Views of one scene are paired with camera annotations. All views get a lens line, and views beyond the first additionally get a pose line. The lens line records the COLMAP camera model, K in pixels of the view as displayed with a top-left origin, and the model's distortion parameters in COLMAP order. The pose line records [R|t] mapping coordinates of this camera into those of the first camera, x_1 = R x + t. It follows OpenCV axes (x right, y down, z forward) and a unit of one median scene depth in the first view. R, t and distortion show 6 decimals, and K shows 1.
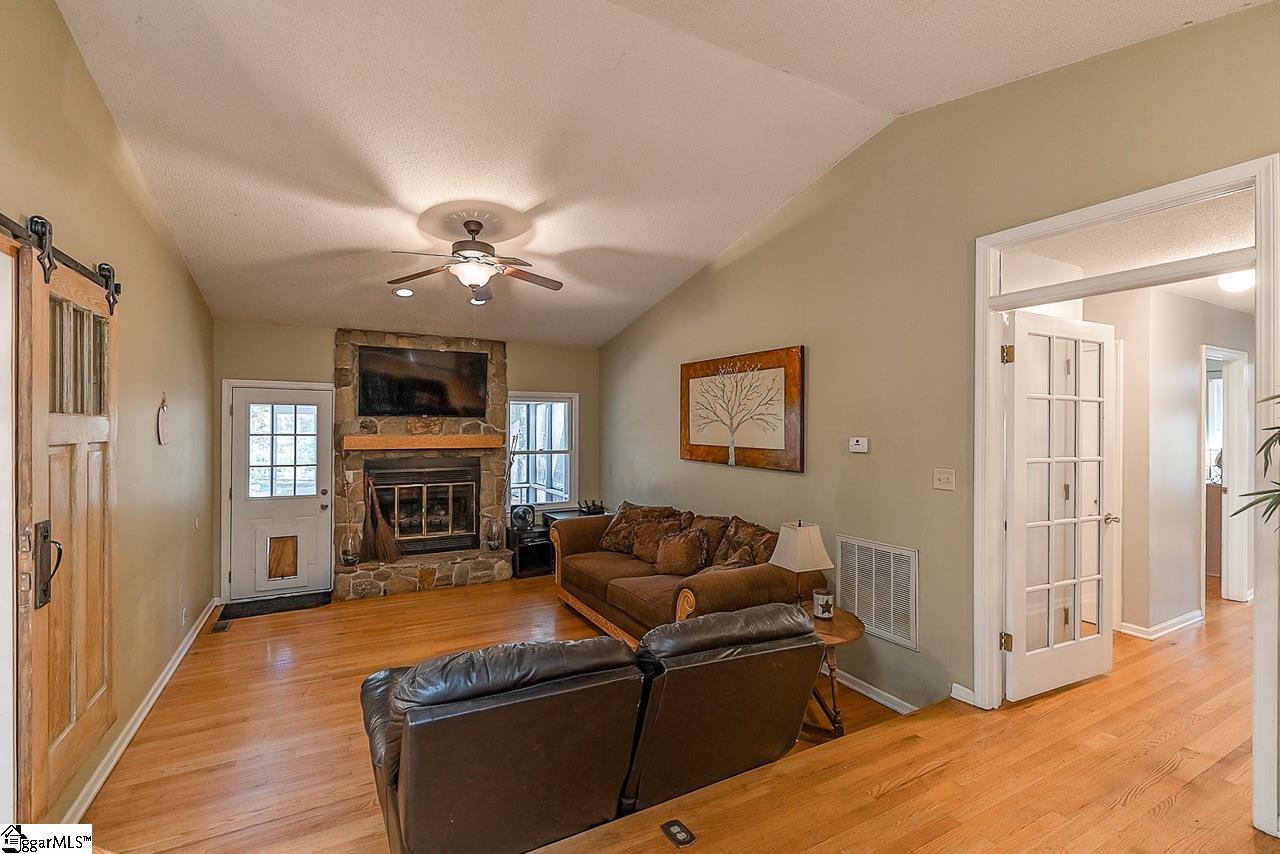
lens RADIAL K [[548.6, 0, 611.0], [0, 548.6, 427.2], [0, 0, 1]] dist [0.008604, 0.000775]
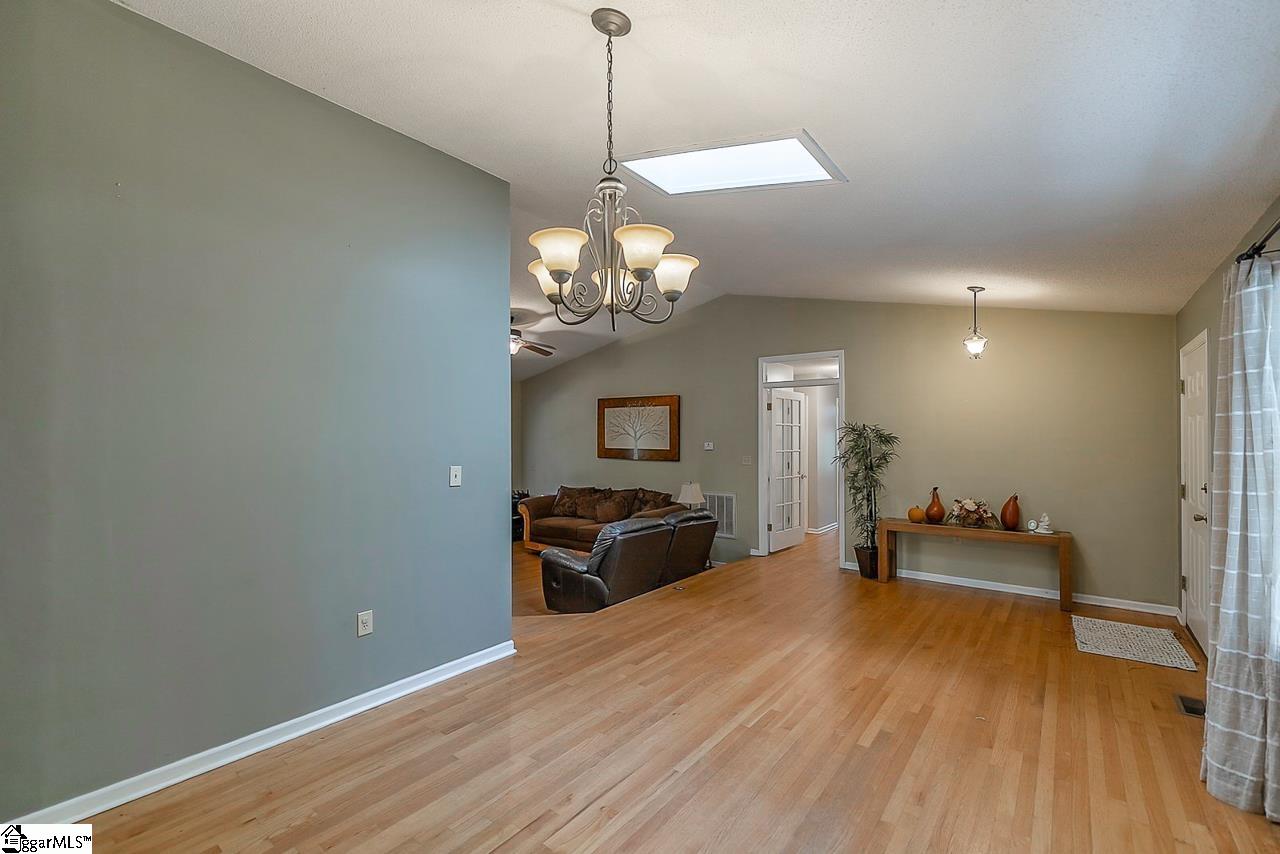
lens RADIAL K [[548.6, 0, 636.2], [0, 548.6, 430.3], [0, 0, 1]] dist [0.008604, 0.000775]
pose [[0.907141, 0.001394, 0.420824, -0.583055], [0.003645, 0.999931, -0.011168, -0.004189], [-0.420811, 0.011665, 0.907074, -0.660747]]
